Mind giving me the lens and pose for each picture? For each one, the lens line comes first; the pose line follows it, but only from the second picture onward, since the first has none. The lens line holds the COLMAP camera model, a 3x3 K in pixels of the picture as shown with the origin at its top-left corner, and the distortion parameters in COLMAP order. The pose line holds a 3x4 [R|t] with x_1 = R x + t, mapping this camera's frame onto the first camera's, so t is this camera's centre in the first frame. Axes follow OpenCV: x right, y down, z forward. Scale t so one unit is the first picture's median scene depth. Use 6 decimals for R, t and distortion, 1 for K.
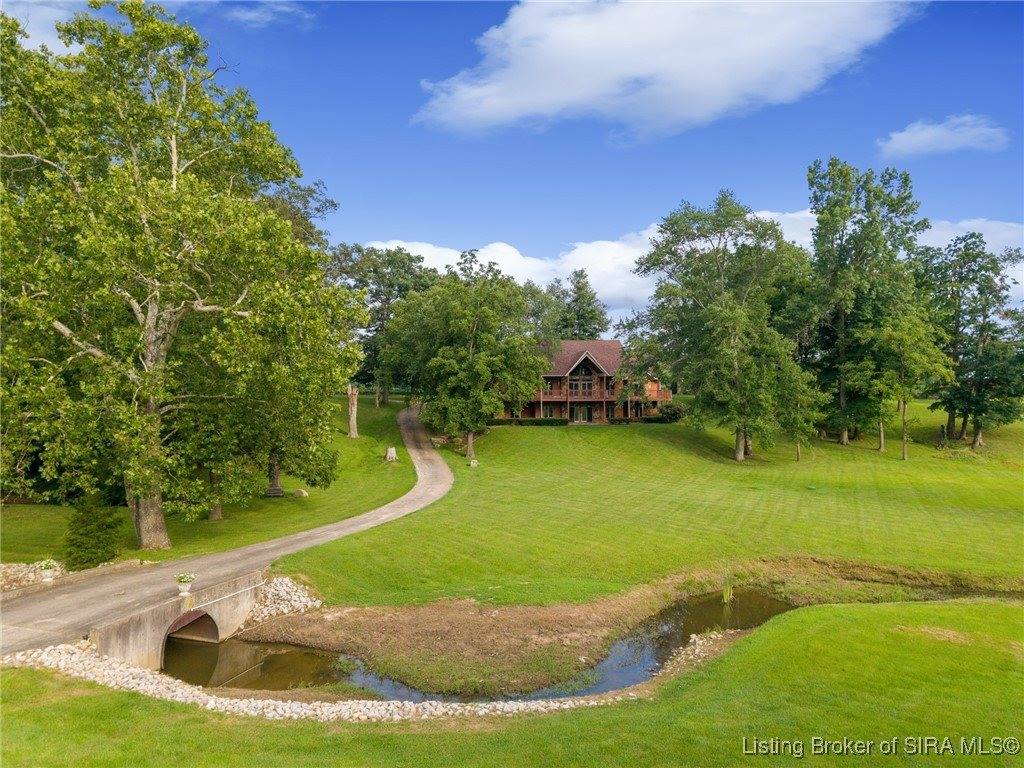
lens RADIAL K [[705.5, 0, 507.2], [0, 705.5, 388.1], [0, 0, 1]] dist [0.005211, -0.001723]
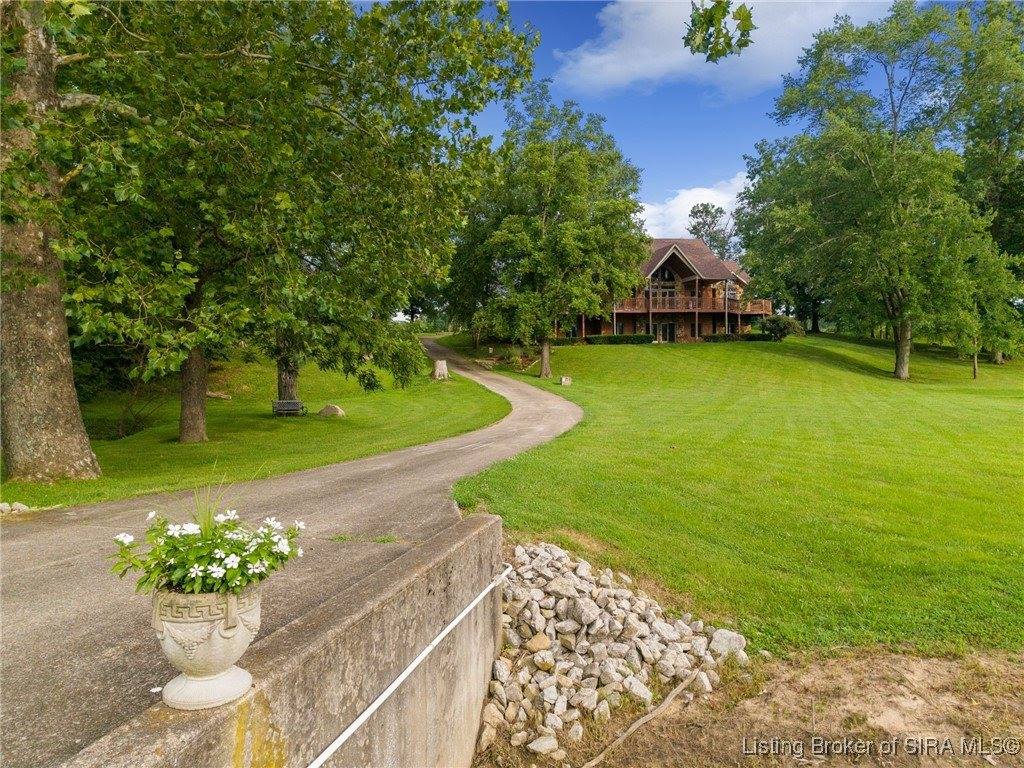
lens RADIAL K [[705.5, 0, 507.2], [0, 705.5, 388.1], [0, 0, 1]] dist [0.005211, -0.001723]
pose [[0.997056, -0.014082, 0.075368, -0.147455], [0.011383, 0.999283, 0.036116, 0.084377], [-0.075823, -0.035152, 0.996502, 0.312281]]
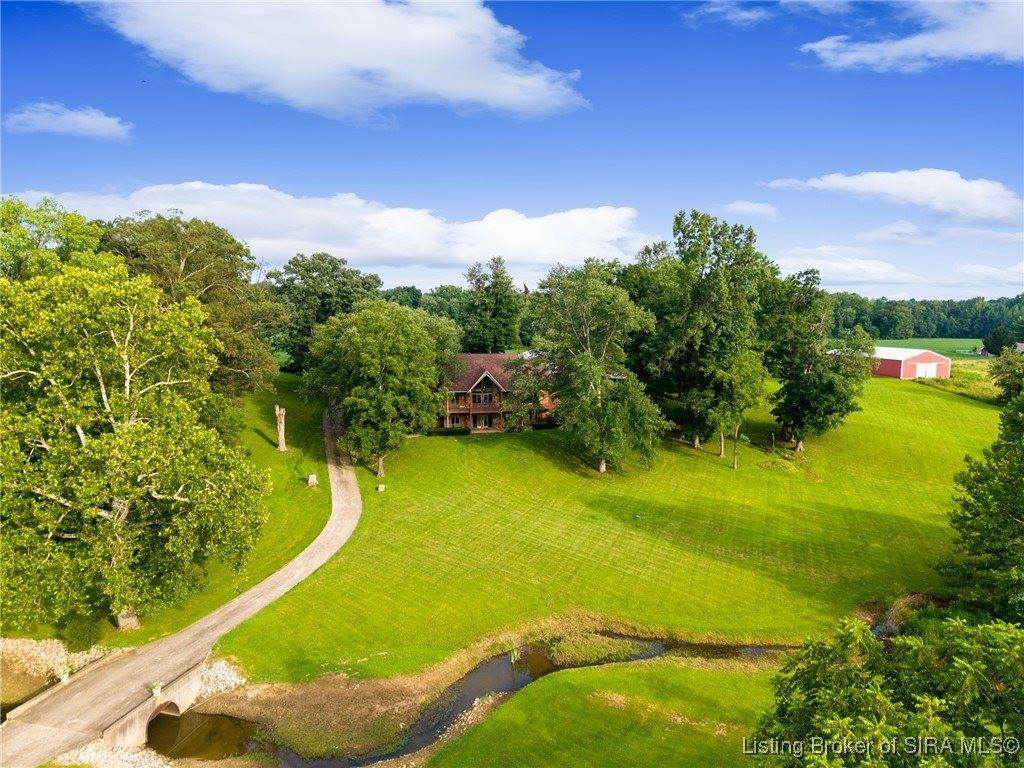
lens RADIAL K [[719.5, 0, 526.8], [0, 719.5, 375.9], [0, 0, 1]] dist [0.000895, -0.005565]
pose [[0.995878, -0.001542, 0.090694, 0.086722], [-0.009782, 0.992198, 0.124287, -0.231905], [-0.090178, -0.124662, 0.988093, -0.221972]]
